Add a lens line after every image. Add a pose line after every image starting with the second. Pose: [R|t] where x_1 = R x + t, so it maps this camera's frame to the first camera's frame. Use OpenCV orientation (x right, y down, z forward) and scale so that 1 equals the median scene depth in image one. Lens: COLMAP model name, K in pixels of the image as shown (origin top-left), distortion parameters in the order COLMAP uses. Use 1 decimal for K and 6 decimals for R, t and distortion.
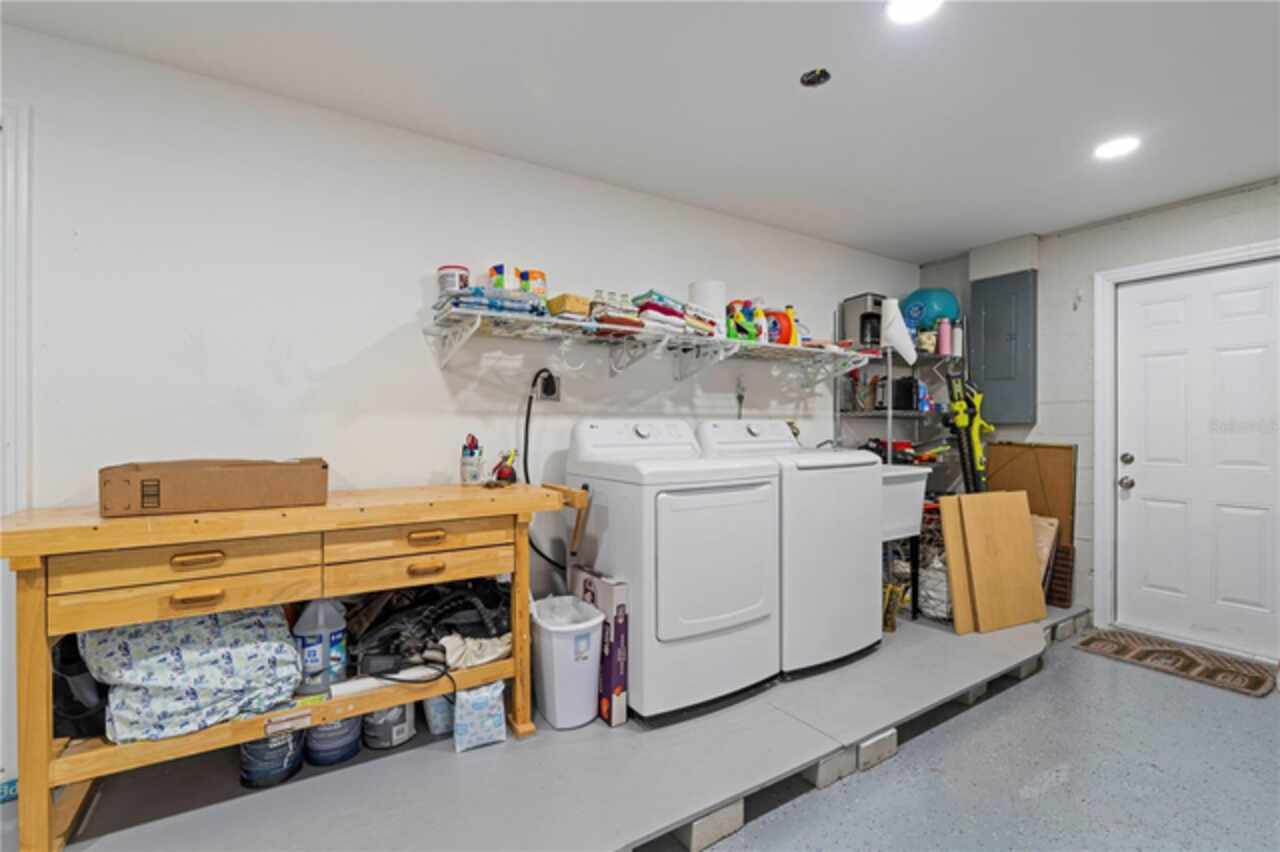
lens RADIAL K [[573.6, 0, 640.0], [0, 573.6, 426.0], [0, 0, 1]] dist [-0.001684, 0.000033]
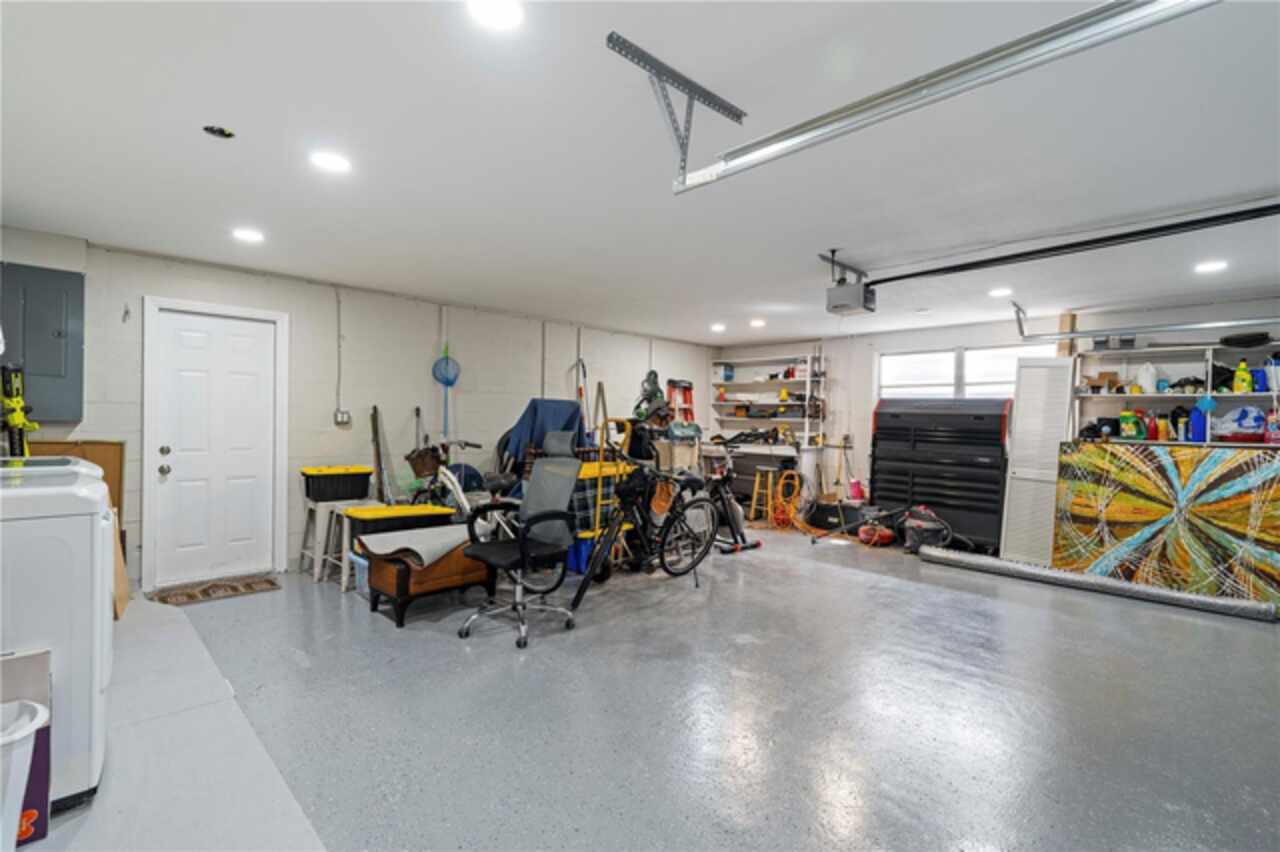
lens RADIAL K [[579.2, 0, 664.0], [0, 579.2, 428.6], [0, 0, 1]] dist [-0.000290, 0.000090]
pose [[-0.197118, -0.011747, 0.980309, -0.811985], [-0.015936, 0.999834, 0.008777, -0.025803], [-0.980250, -0.013892, -0.197272, 0.245259]]
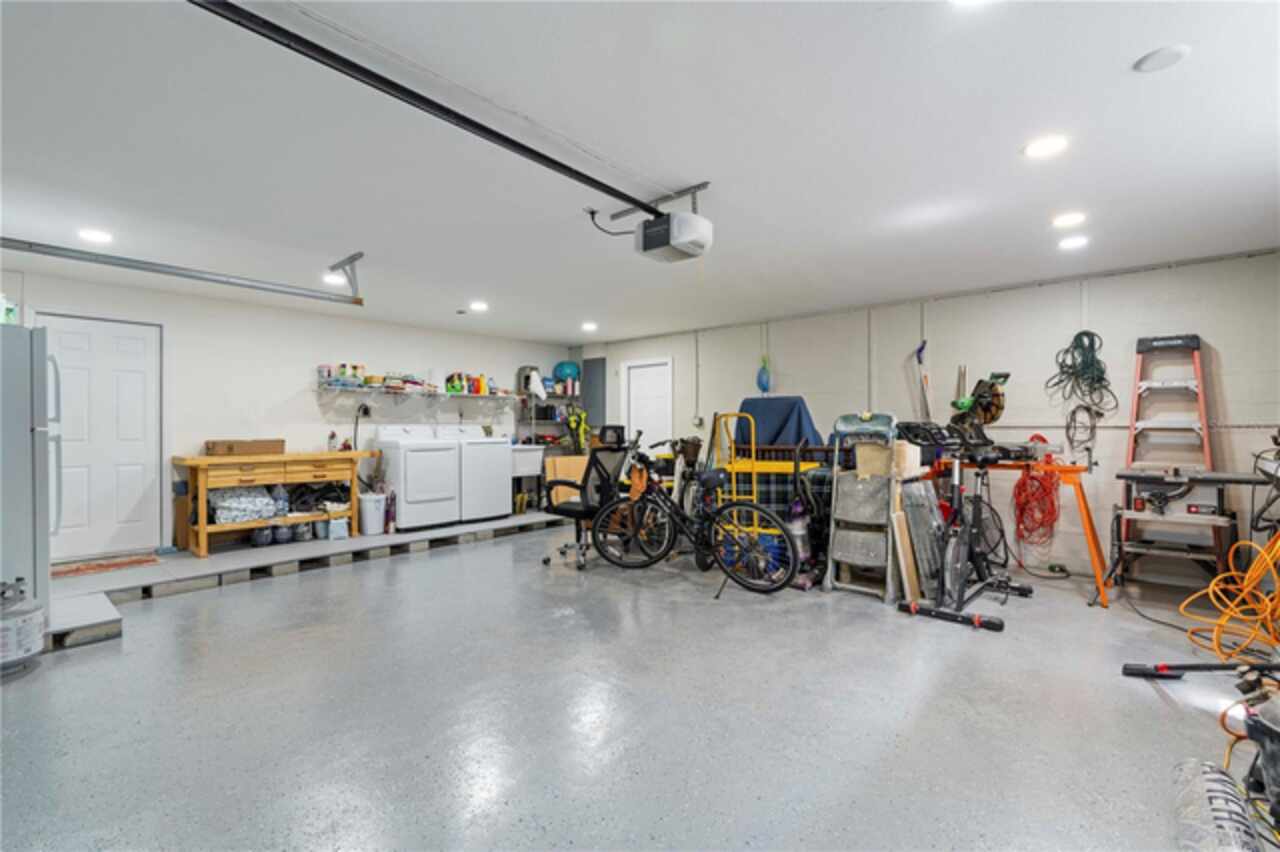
lens RADIAL K [[573.6, 0, 640.0], [0, 573.6, 426.0], [0, 0, 1]] dist [-0.001684, 0.000033]
pose [[0.962314, -0.003356, 0.271918, 0.319758], [0.005043, 0.999972, -0.005507, 0.011461], [-0.271892, 0.006671, 0.962305, -1.767413]]
